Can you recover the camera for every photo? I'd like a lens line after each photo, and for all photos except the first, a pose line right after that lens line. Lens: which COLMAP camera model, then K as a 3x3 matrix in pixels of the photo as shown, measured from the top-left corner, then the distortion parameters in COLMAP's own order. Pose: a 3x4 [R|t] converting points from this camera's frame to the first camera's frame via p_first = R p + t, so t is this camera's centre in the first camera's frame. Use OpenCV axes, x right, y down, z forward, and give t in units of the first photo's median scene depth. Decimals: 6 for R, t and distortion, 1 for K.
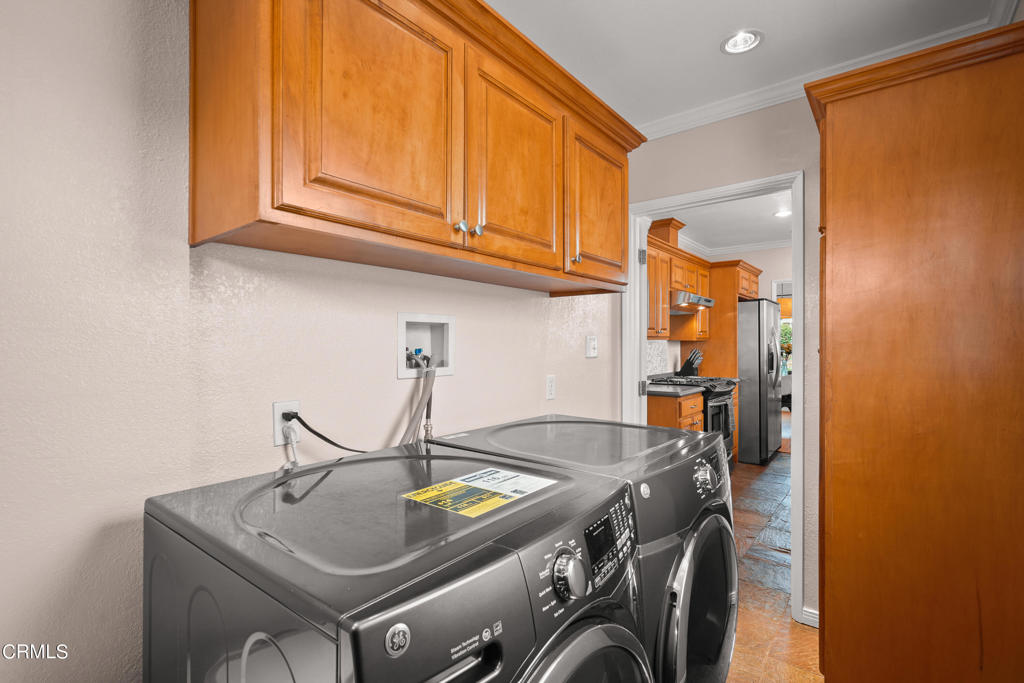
lens RADIAL K [[471.8, 0, 512.9], [0, 471.8, 346.2], [0, 0, 1]] dist [-0.001928, 0.000757]
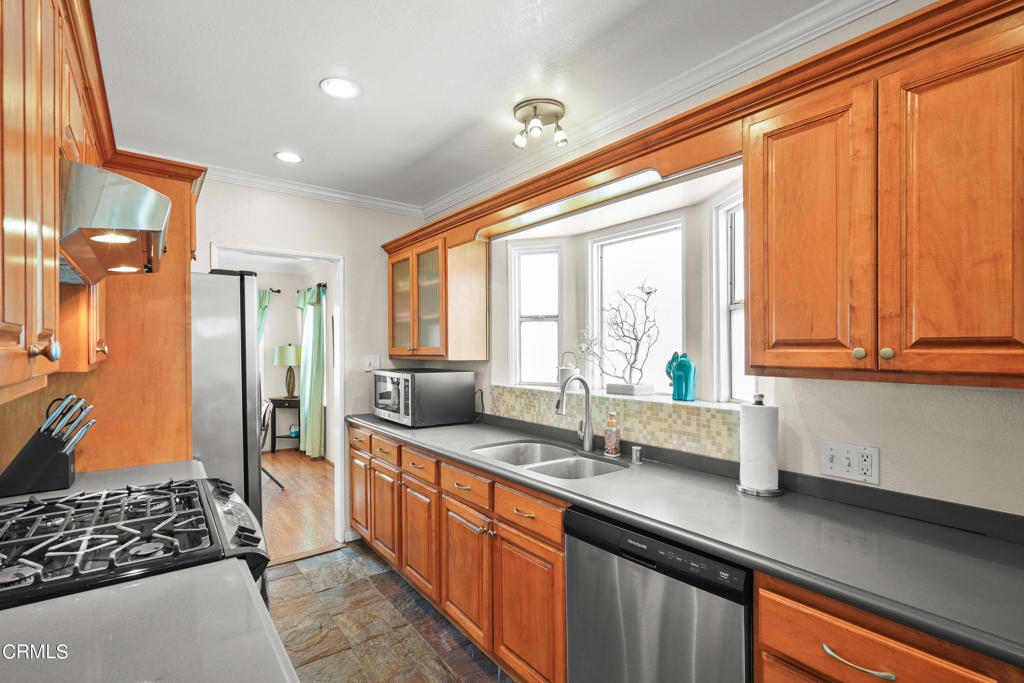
lens RADIAL K [[471.8, 0, 515.7], [0, 471.8, 349.5], [0, 0, 1]] dist [-0.001928, 0.000757]
pose [[0.239554, 0.006589, 0.970861, 0.149042], [-0.003407, 0.999977, -0.005945, -0.024995], [-0.970877, -0.001884, 0.239571, 0.628093]]
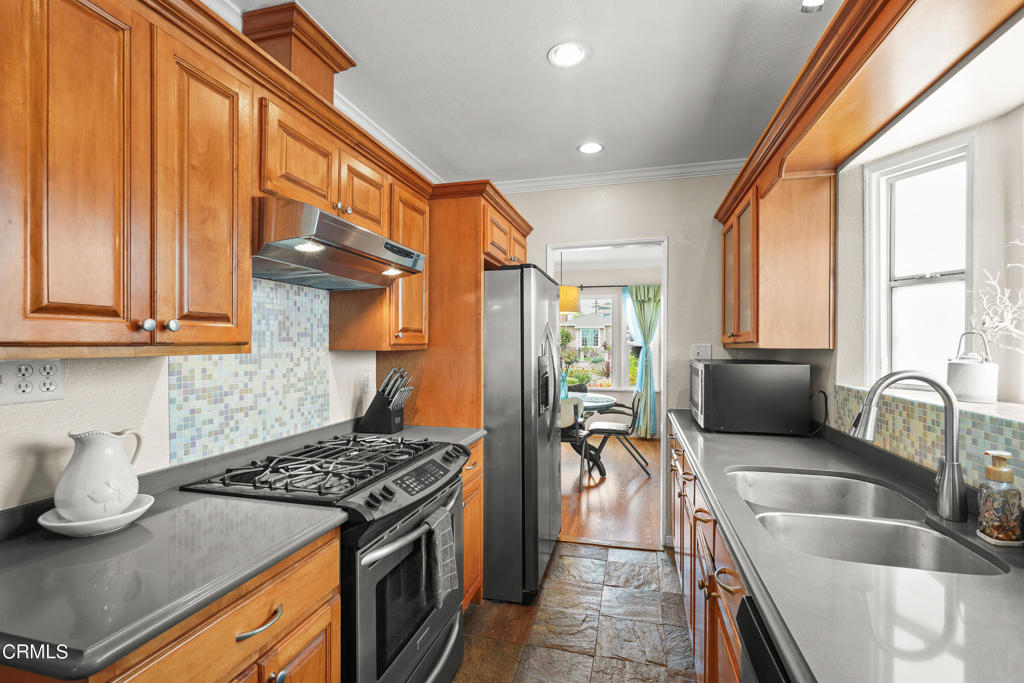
lens RADIAL K [[471.8, 0, 513.6], [0, 471.8, 346.5], [0, 0, 1]] dist [-0.001928, 0.000757]
pose [[0.912035, 0.001379, 0.410111, 0.306046], [-0.002670, 0.999993, 0.002574, -0.016766], [-0.410104, -0.003443, 0.912032, 0.543571]]
